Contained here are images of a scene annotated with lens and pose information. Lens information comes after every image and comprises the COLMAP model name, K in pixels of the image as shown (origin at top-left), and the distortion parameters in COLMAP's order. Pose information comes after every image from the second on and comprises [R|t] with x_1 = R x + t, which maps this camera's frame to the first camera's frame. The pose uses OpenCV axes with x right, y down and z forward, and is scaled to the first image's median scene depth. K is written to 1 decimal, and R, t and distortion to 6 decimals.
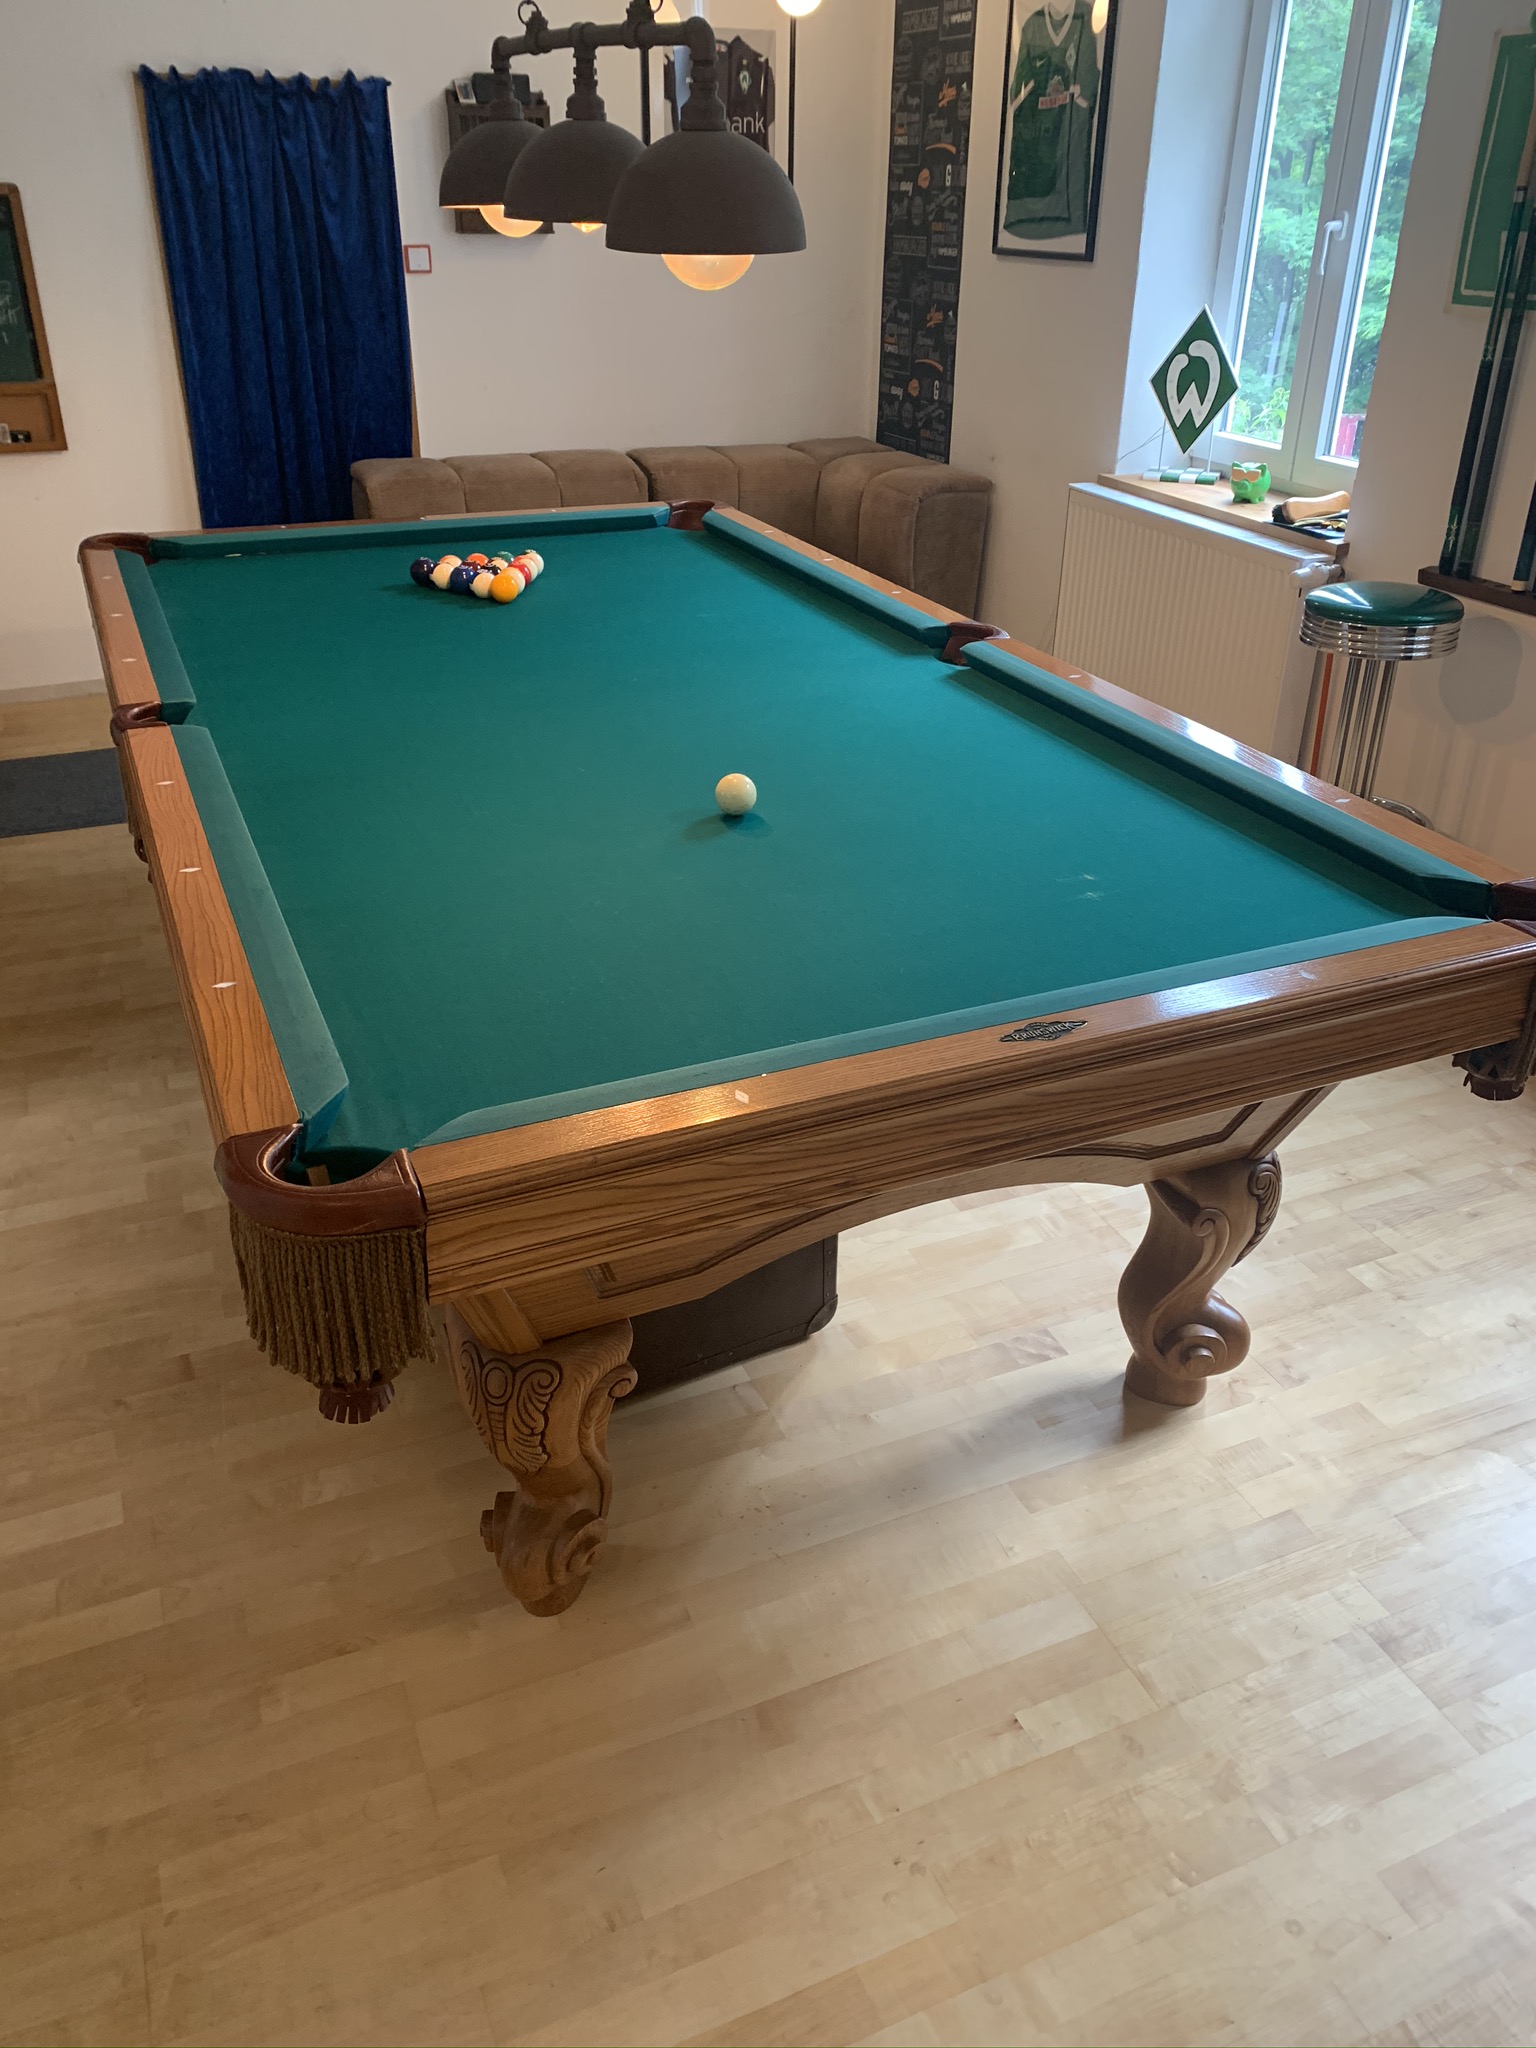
lens RADIAL K [[1563.8, 0, 768.0], [0, 1563.8, 1024.0], [0, 0, 1]] dist [0.008713, -0.001440]
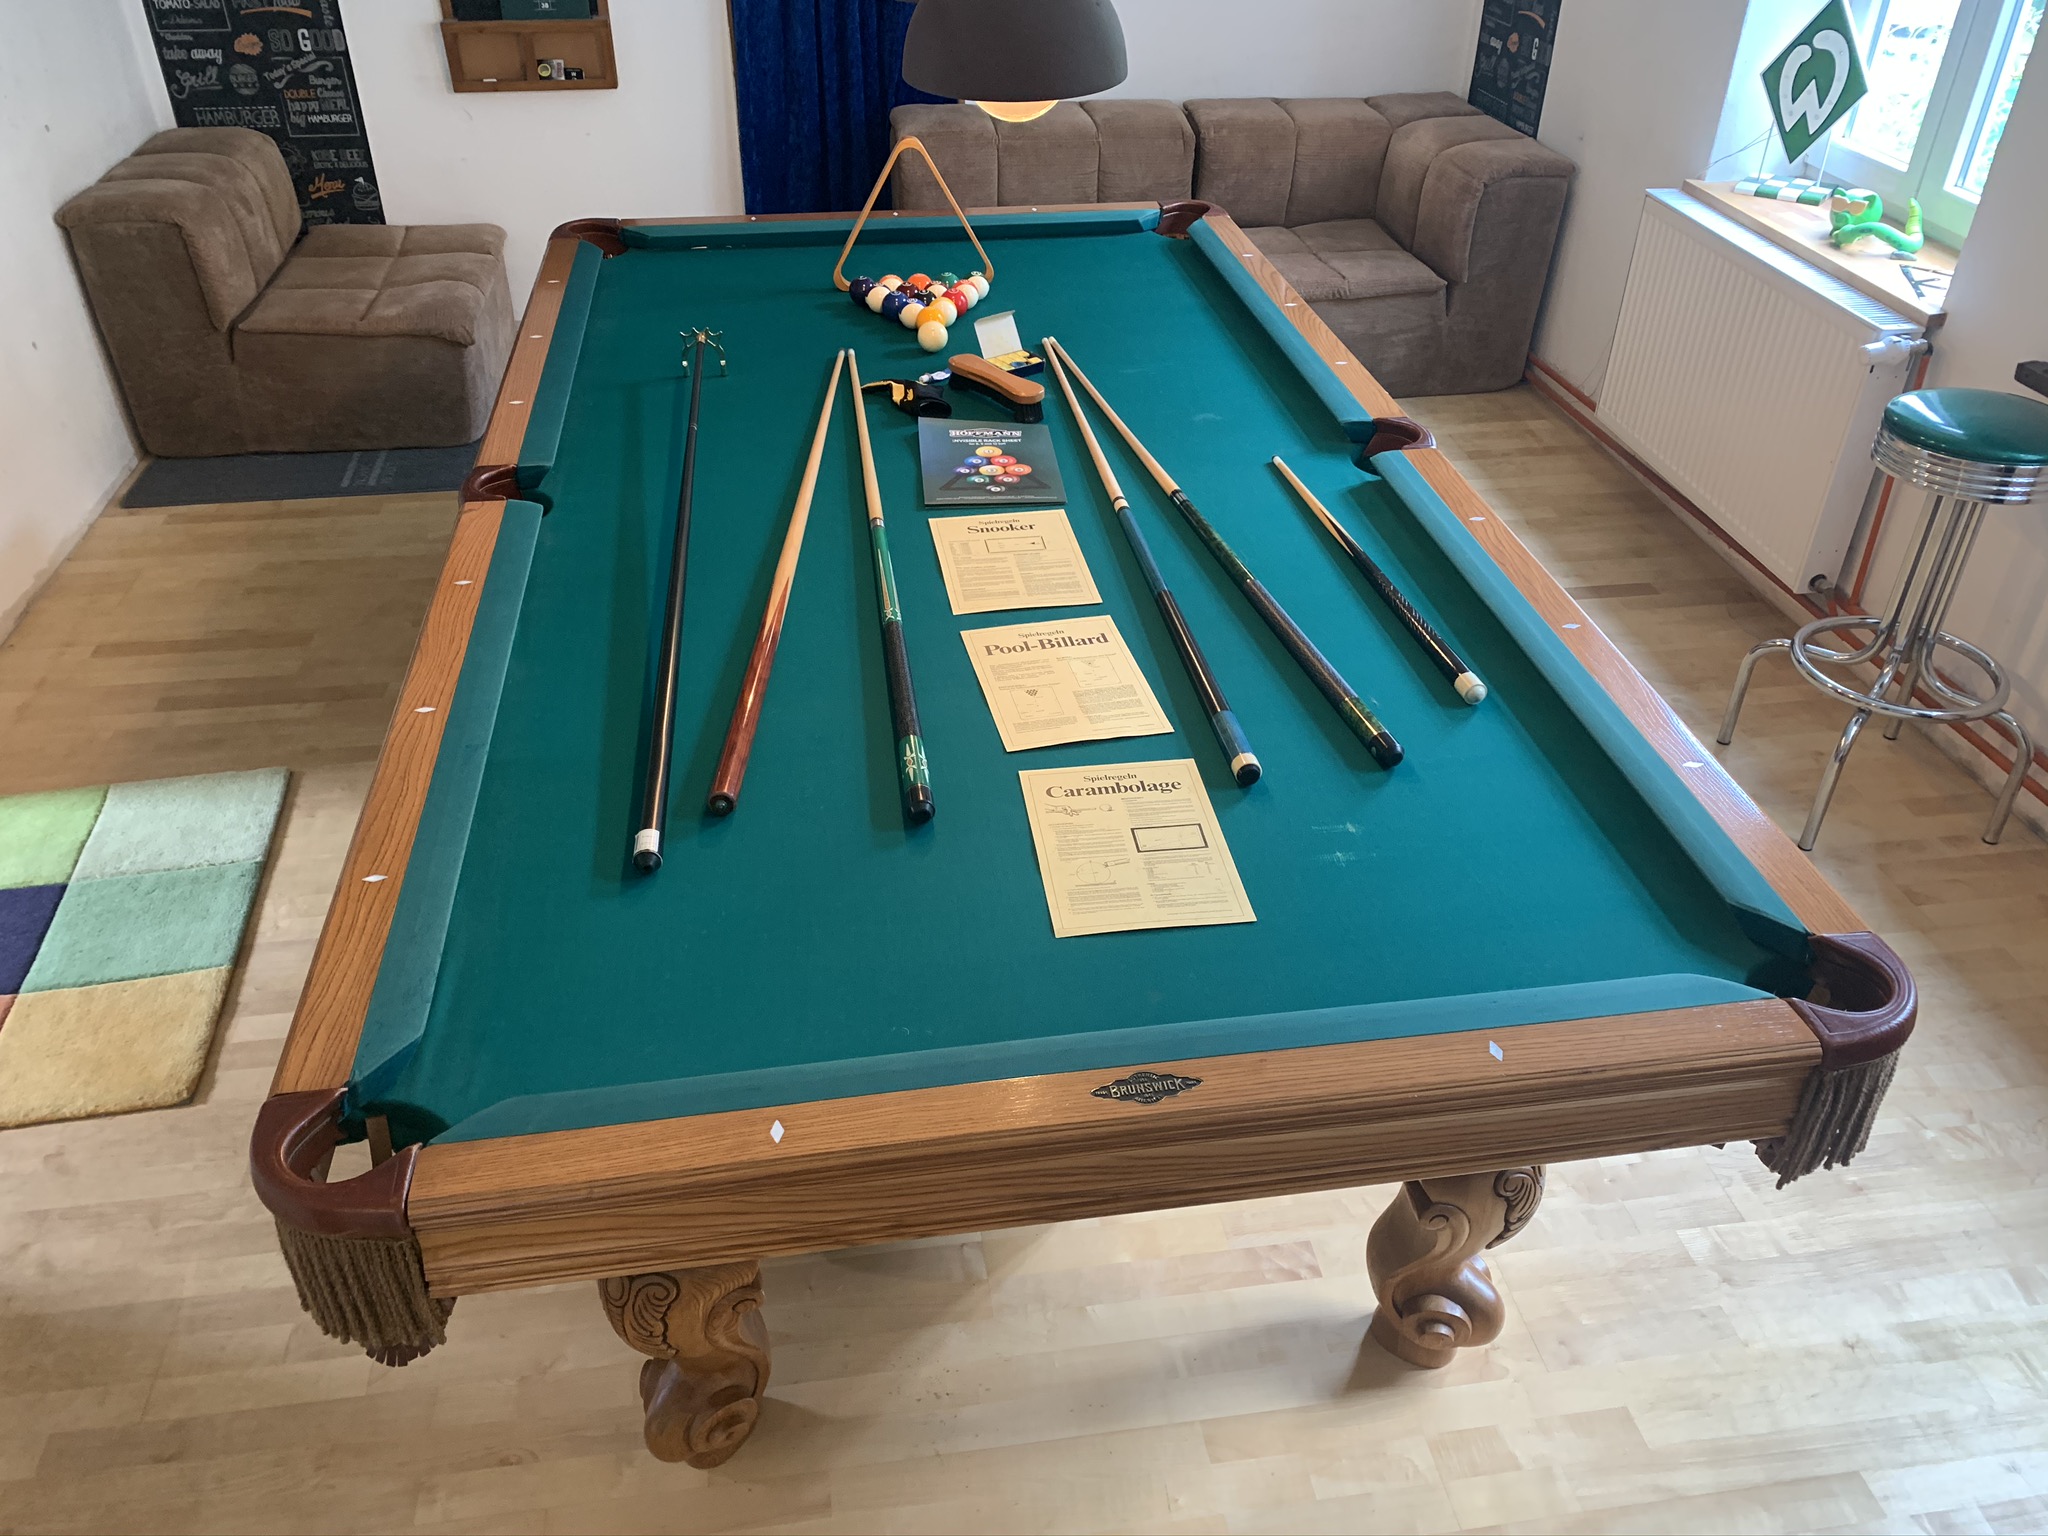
lens RADIAL K [[1565.2, 0, 1020.9], [0, 1565.2, 775.9], [0, 0, 1]] dist [0.010308, -0.003484]
pose [[0.966084, 0.142185, -0.215559, 0.186407], [-0.117221, 0.985267, 0.124535, -0.187156], [0.230090, -0.095044, 0.968517, 0.086154]]
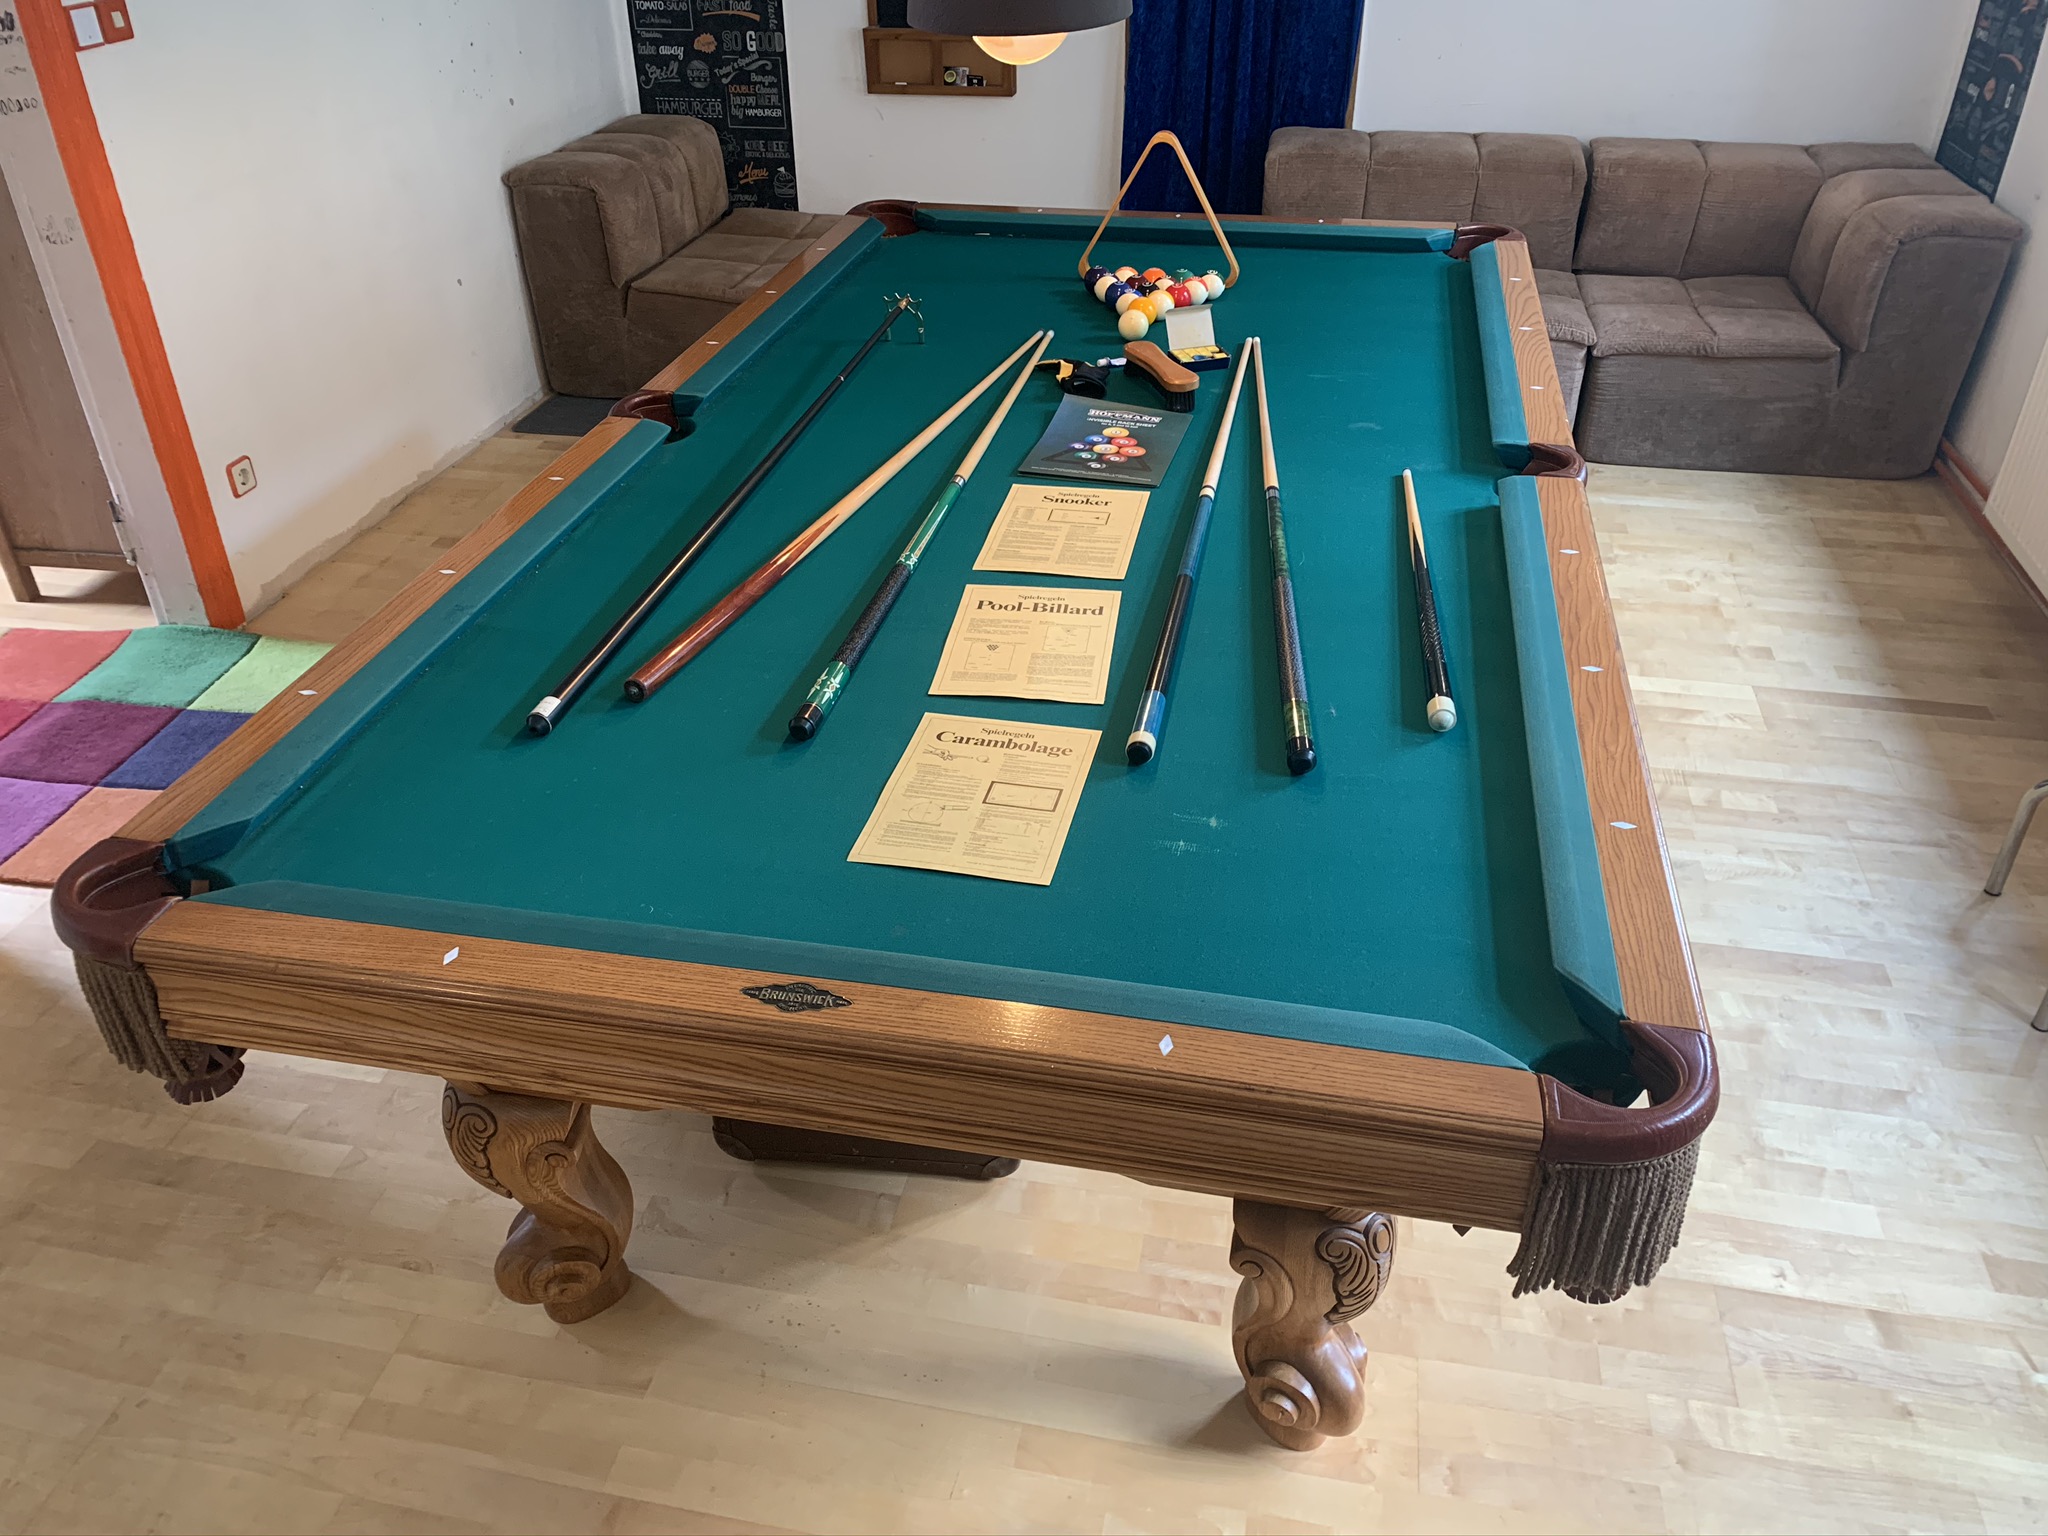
lens RADIAL K [[1563.8, 0, 999.9], [0, 1563.8, 775.2], [0, 0, 1]] dist [0.008713, -0.001440]
pose [[0.814790, 0.296513, -0.498195, 0.456216], [-0.254434, 0.955025, 0.152284, -0.189832], [0.520943, 0.002679, 0.853588, 0.205488]]
